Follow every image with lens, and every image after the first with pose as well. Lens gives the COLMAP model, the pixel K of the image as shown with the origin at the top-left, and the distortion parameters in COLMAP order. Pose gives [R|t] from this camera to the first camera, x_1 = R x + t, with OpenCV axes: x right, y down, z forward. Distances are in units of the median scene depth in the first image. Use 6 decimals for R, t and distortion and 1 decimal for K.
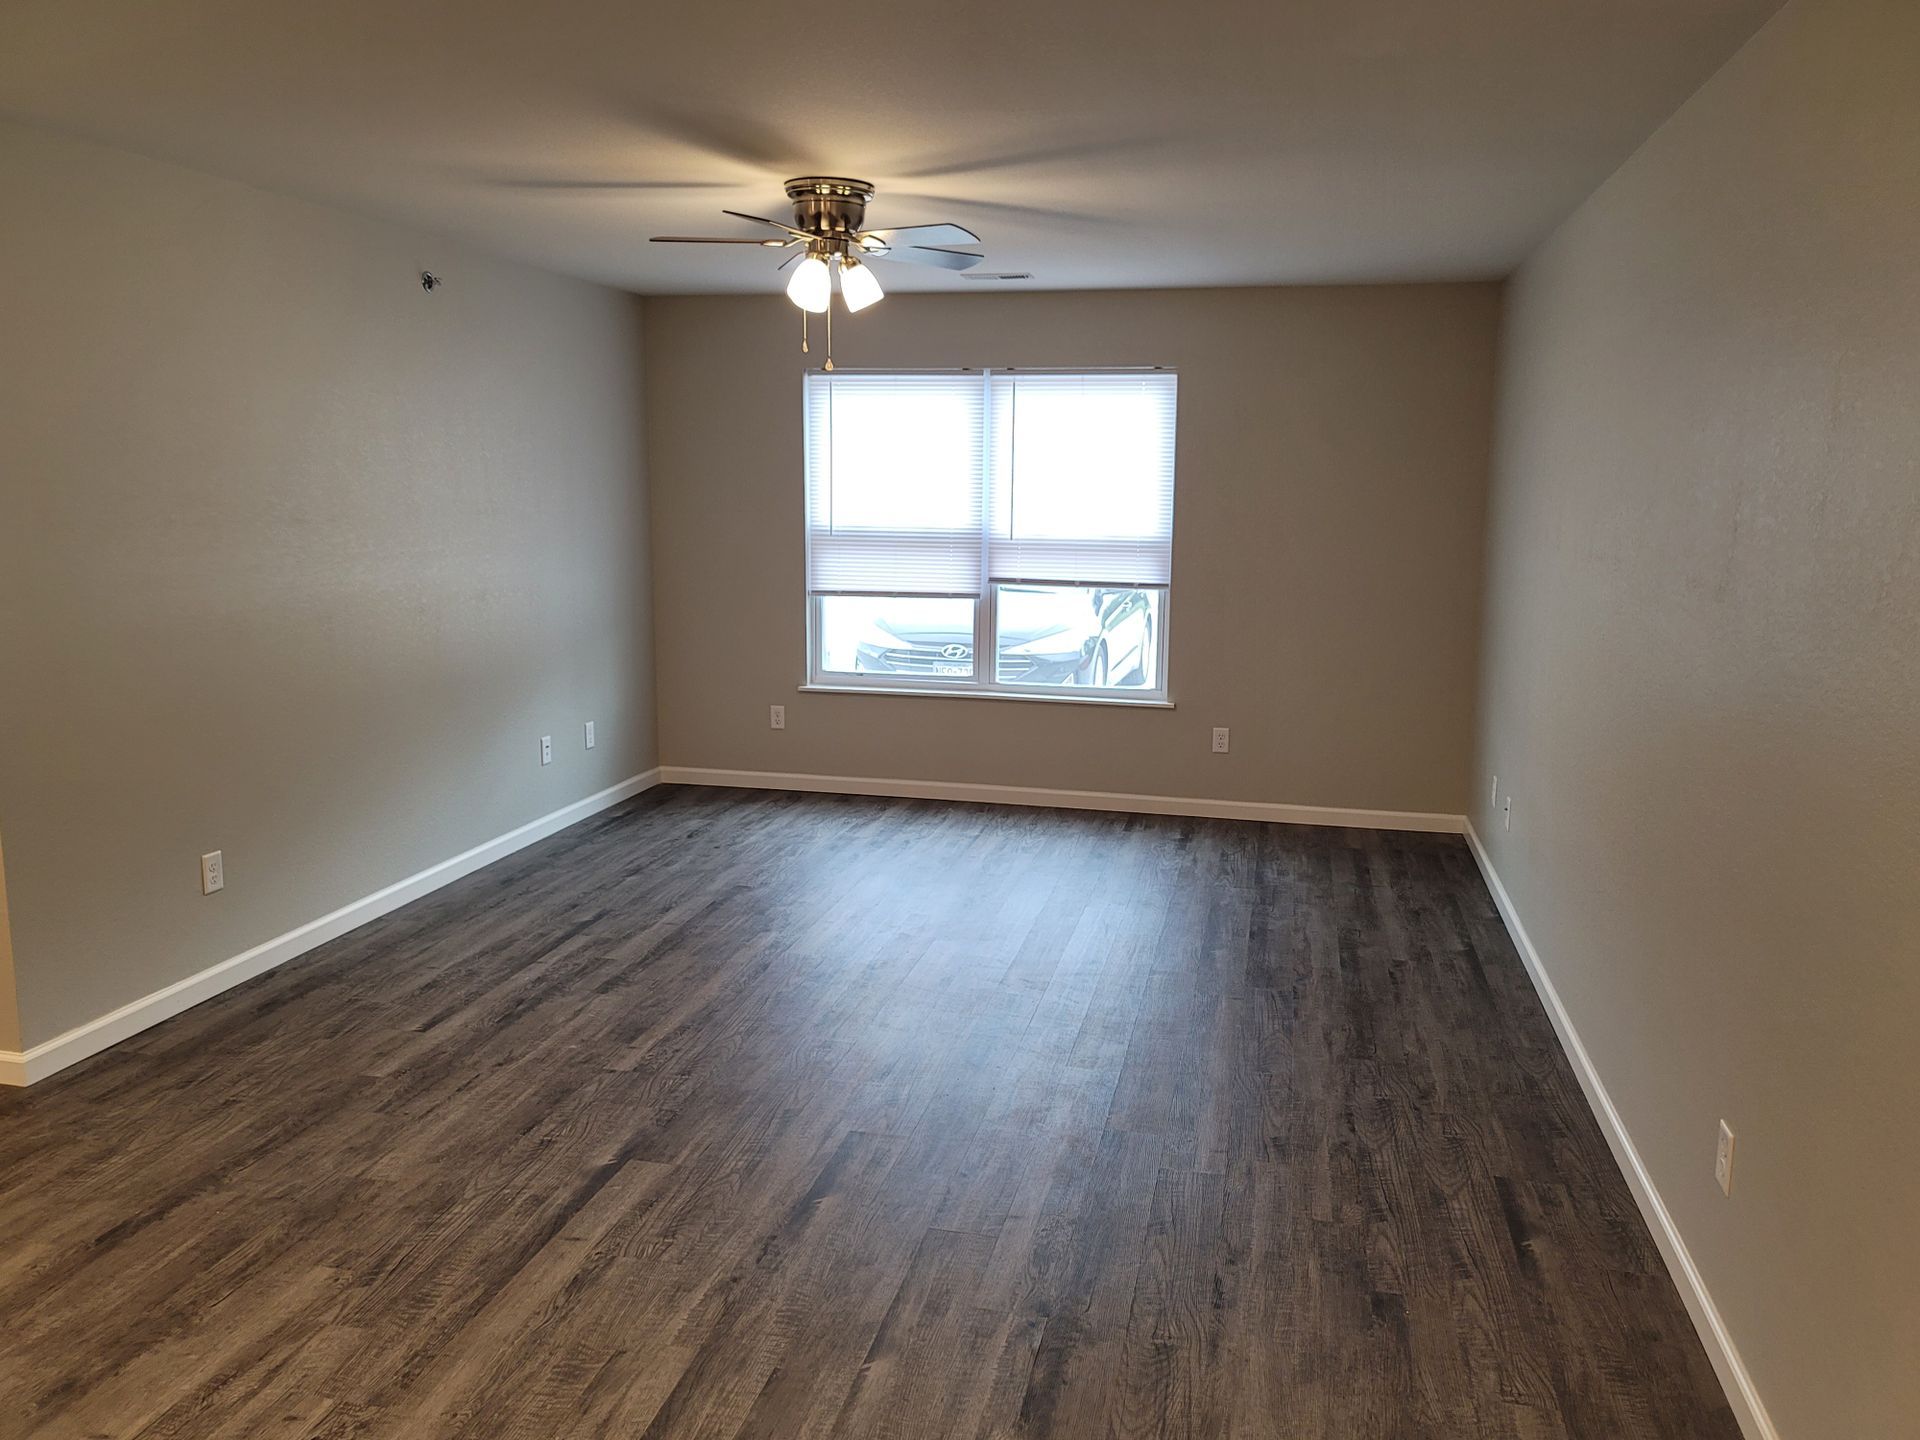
lens RADIAL K [[1456.8, 0, 959.4], [0, 1456.8, 721.0], [0, 0, 1]] dist [-0.004510, -0.017264]
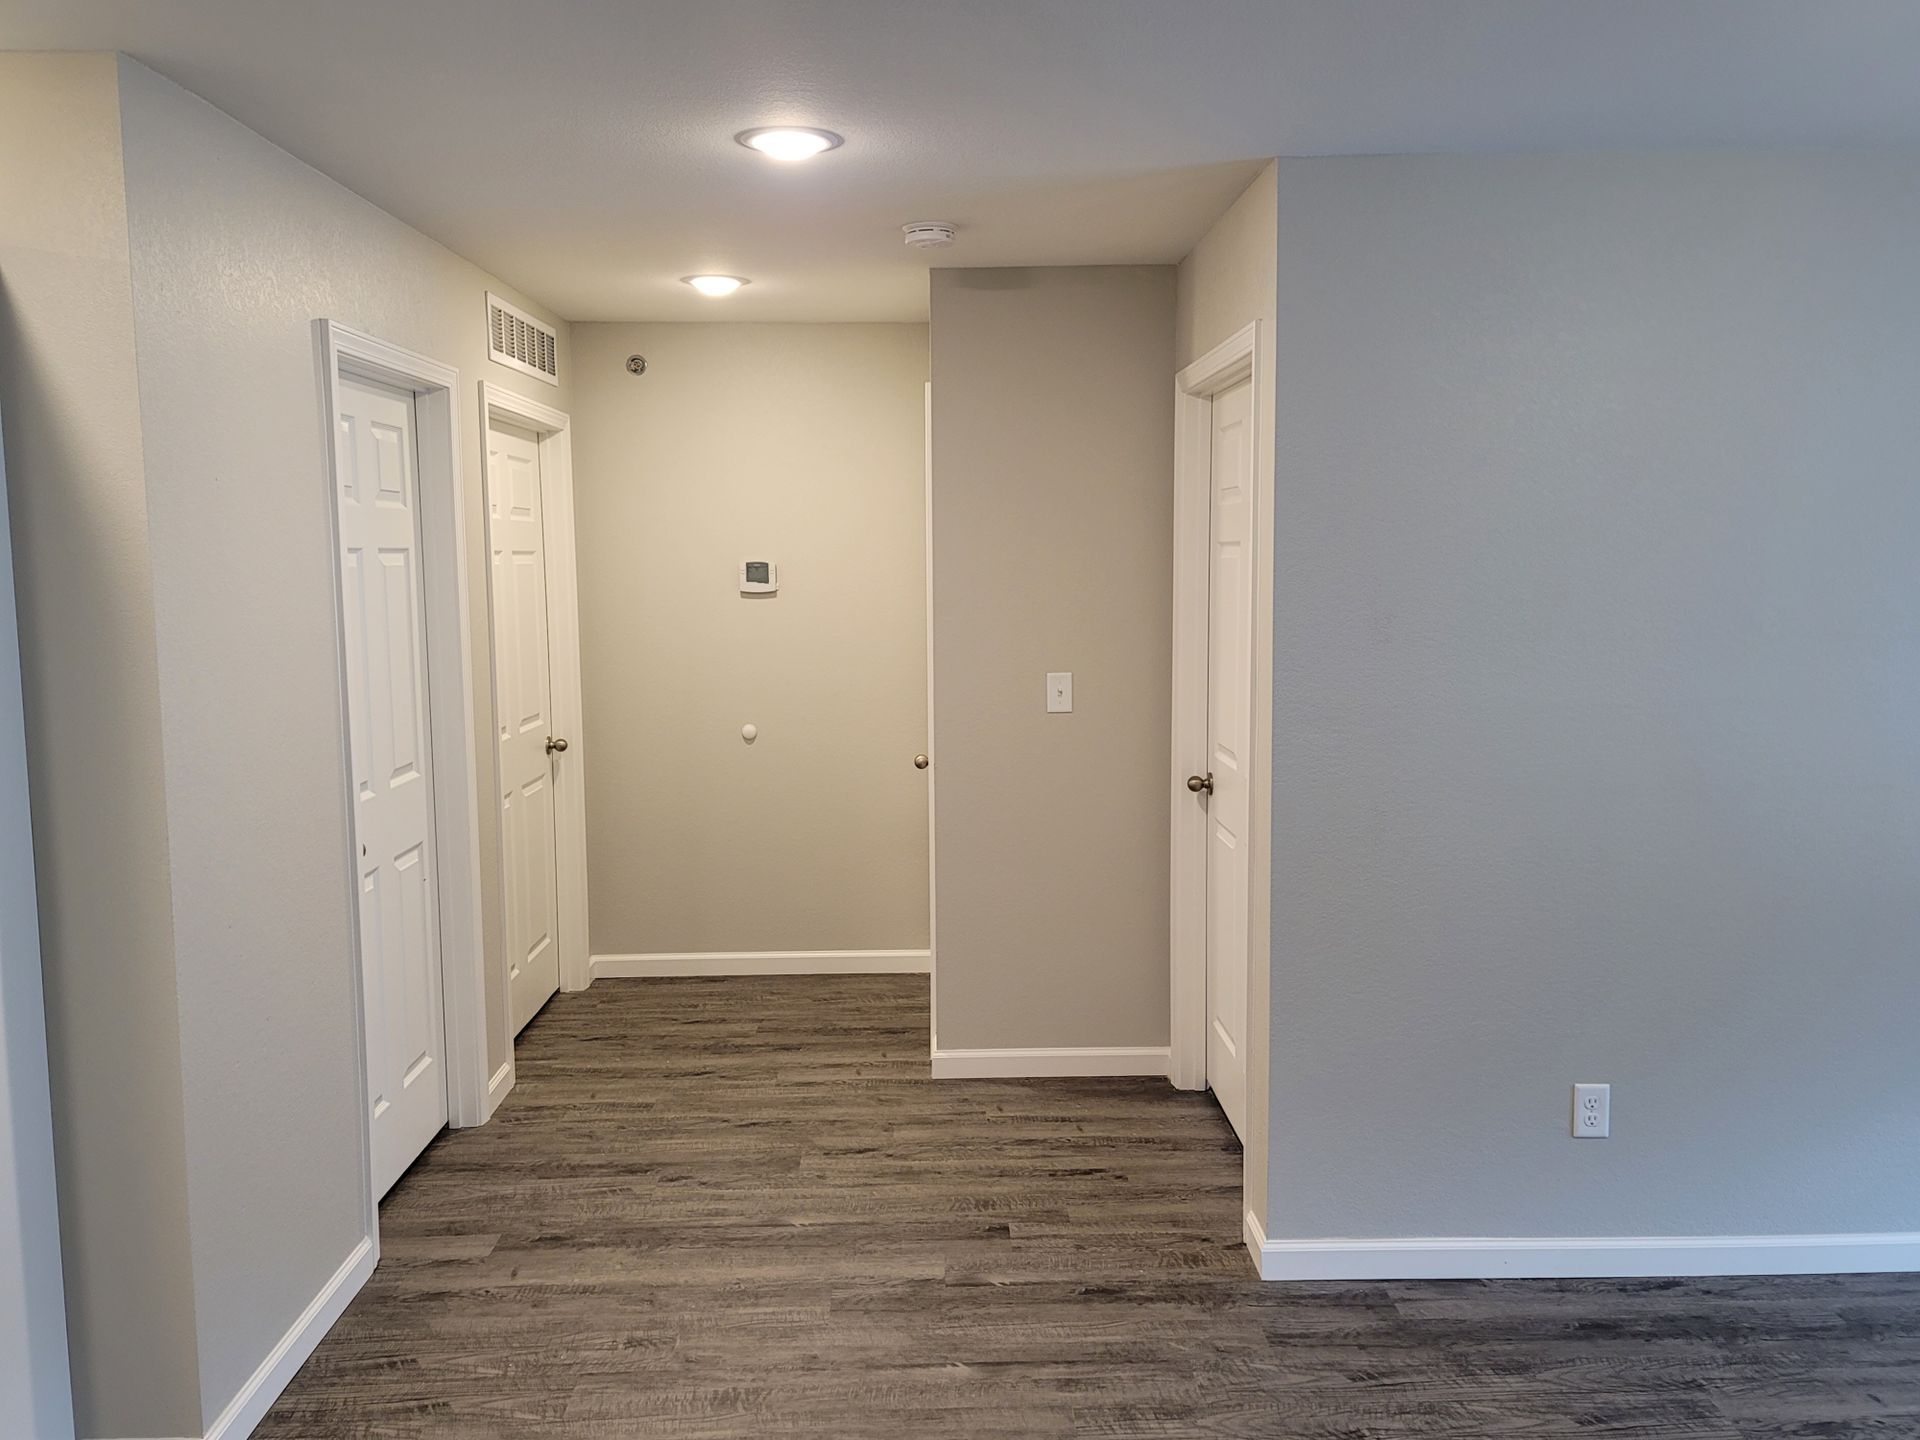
lens RADIAL K [[1456.8, 0, 960.9], [0, 1456.8, 716.8], [0, 0, 1]] dist [-0.004510, -0.017264]
pose [[0.239500, 0.090378, -0.966681, 0.088704], [-0.162437, 0.985354, 0.051879, -0.074726], [0.957211, 0.144600, 0.250673, 0.494802]]
